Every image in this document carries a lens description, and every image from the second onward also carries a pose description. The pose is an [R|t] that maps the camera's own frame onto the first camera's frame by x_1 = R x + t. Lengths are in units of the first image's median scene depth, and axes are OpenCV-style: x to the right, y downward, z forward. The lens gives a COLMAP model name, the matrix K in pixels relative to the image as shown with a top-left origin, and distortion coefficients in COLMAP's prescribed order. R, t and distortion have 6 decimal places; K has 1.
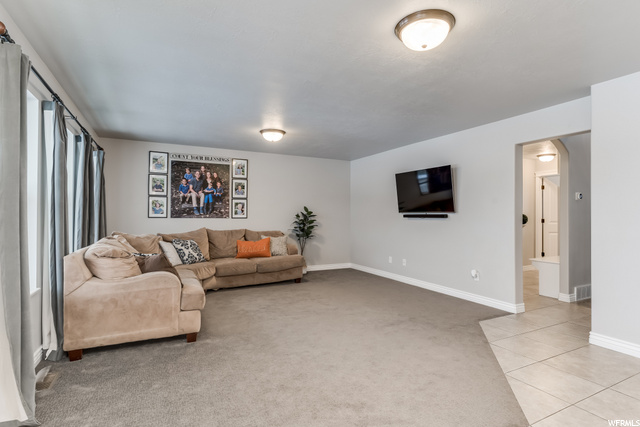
lens RADIAL K [[327.7, 0, 322.1], [0, 327.7, 217.1], [0, 0, 1]] dist [-0.003596, 0.000217]
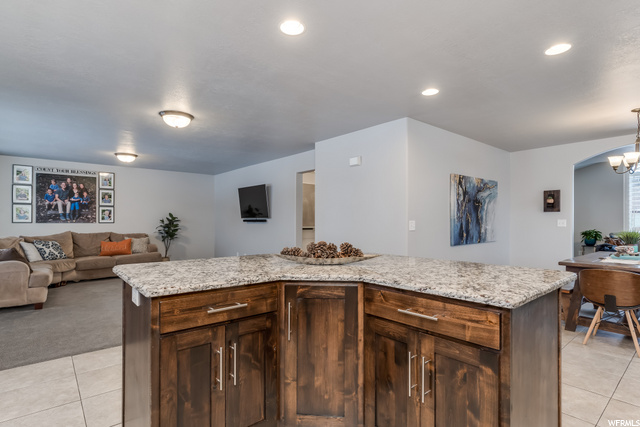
lens RADIAL K [[327.7, 0, 322.1], [0, 327.7, 217.1], [0, 0, 1]] dist [-0.003596, 0.000217]
pose [[0.971206, -0.002040, 0.238234, 0.236718], [0.005653, 0.999879, -0.014485, 0.004435], [-0.238176, 0.015415, 0.971100, -0.346839]]
